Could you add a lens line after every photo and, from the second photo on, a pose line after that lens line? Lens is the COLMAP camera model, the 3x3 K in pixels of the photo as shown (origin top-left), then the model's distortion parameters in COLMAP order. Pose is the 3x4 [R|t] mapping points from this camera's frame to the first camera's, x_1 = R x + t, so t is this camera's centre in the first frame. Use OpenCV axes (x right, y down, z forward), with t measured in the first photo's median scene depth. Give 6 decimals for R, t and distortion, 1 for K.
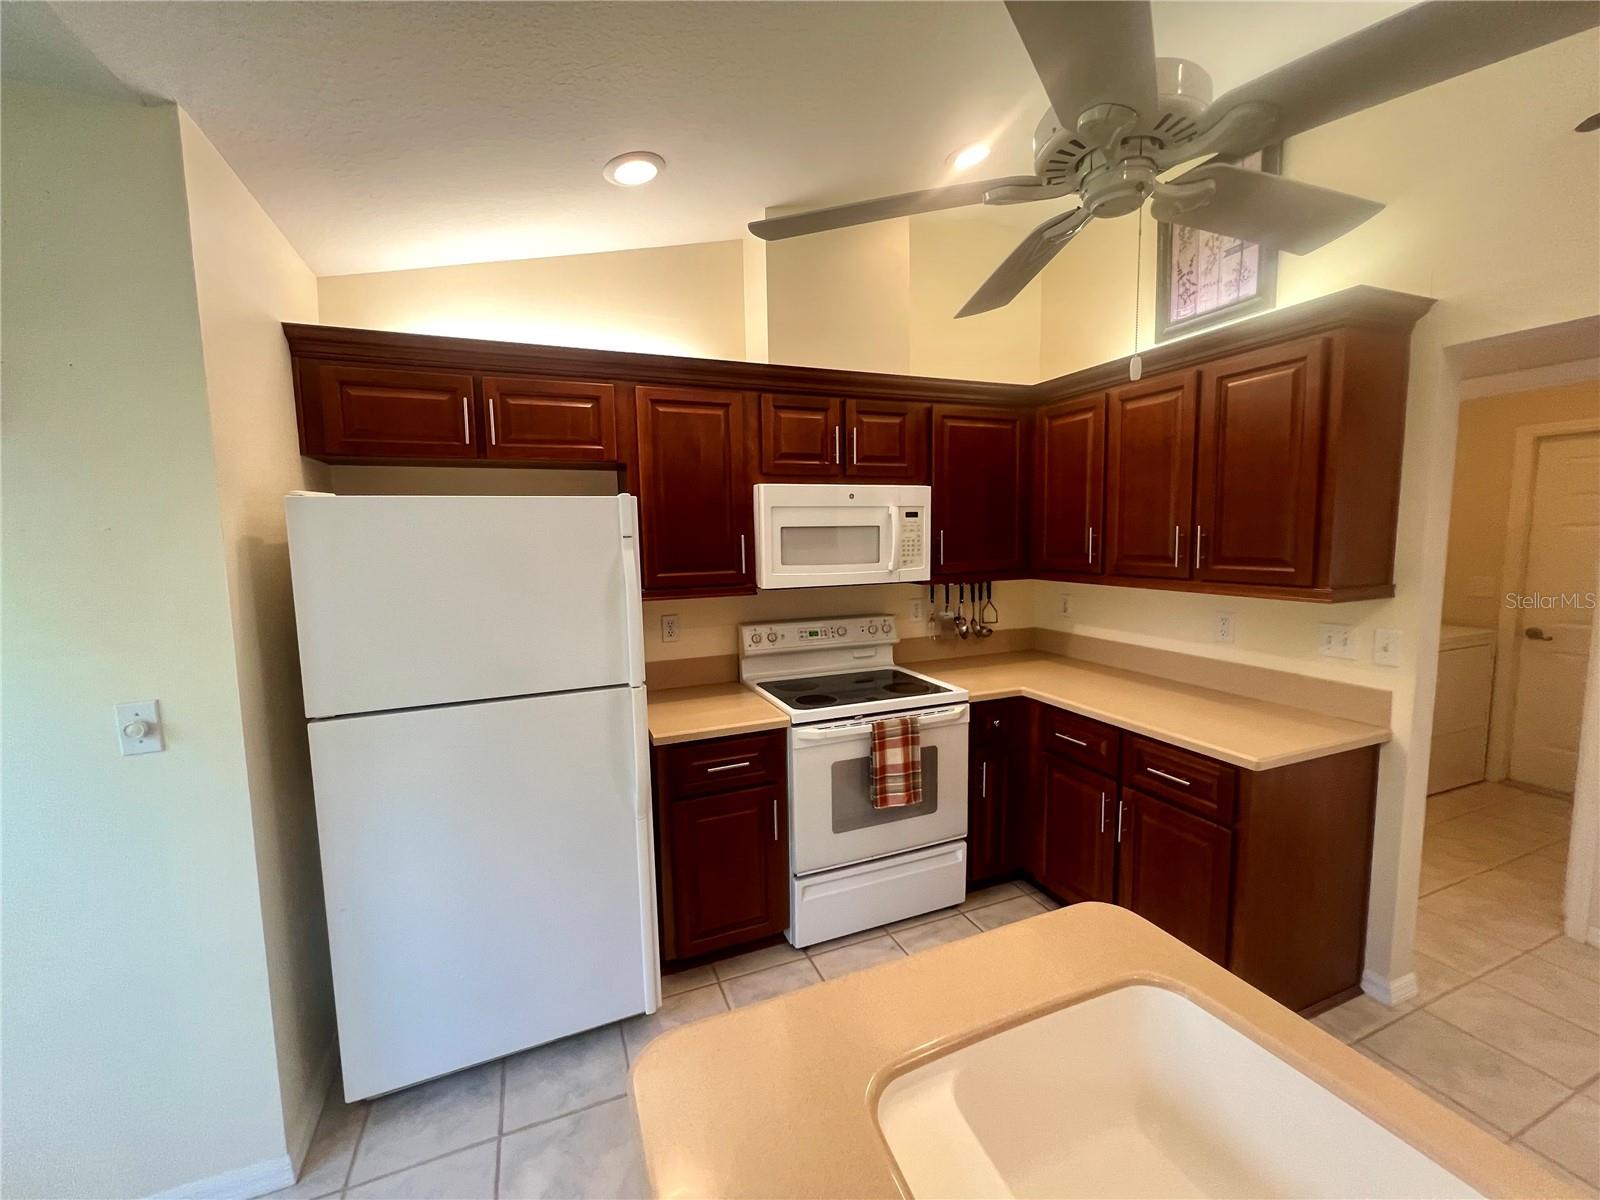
lens RADIAL K [[644.3, 0, 798.5], [0, 644.3, 596.8], [0, 0, 1]] dist [-0.002644, -0.000437]
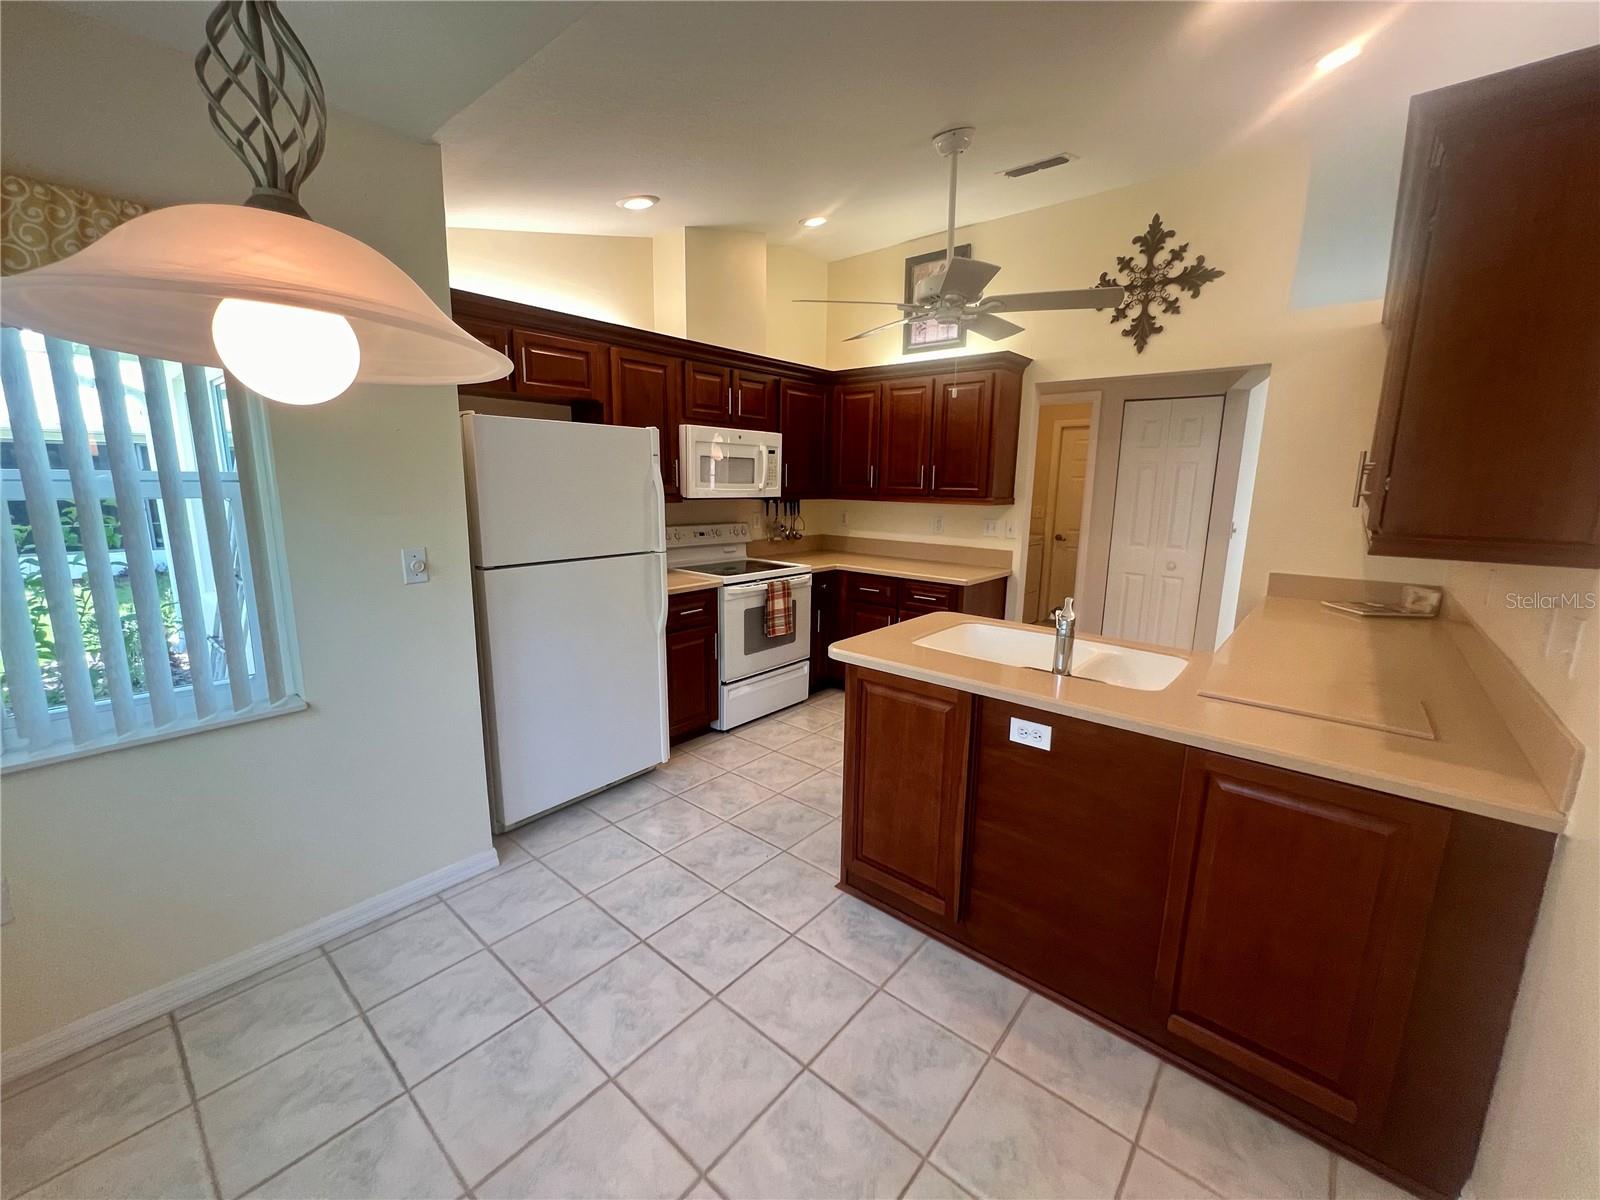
lens RADIAL K [[644.3, 0, 798.5], [0, 644.3, 596.8], [0, 0, 1]] dist [-0.002644, -0.000437]
pose [[0.887494, -0.051516, 0.457930, -0.520032], [0.014455, 0.996355, 0.084074, 0.091897], [-0.460592, -0.067996, 0.885004, -0.422364]]
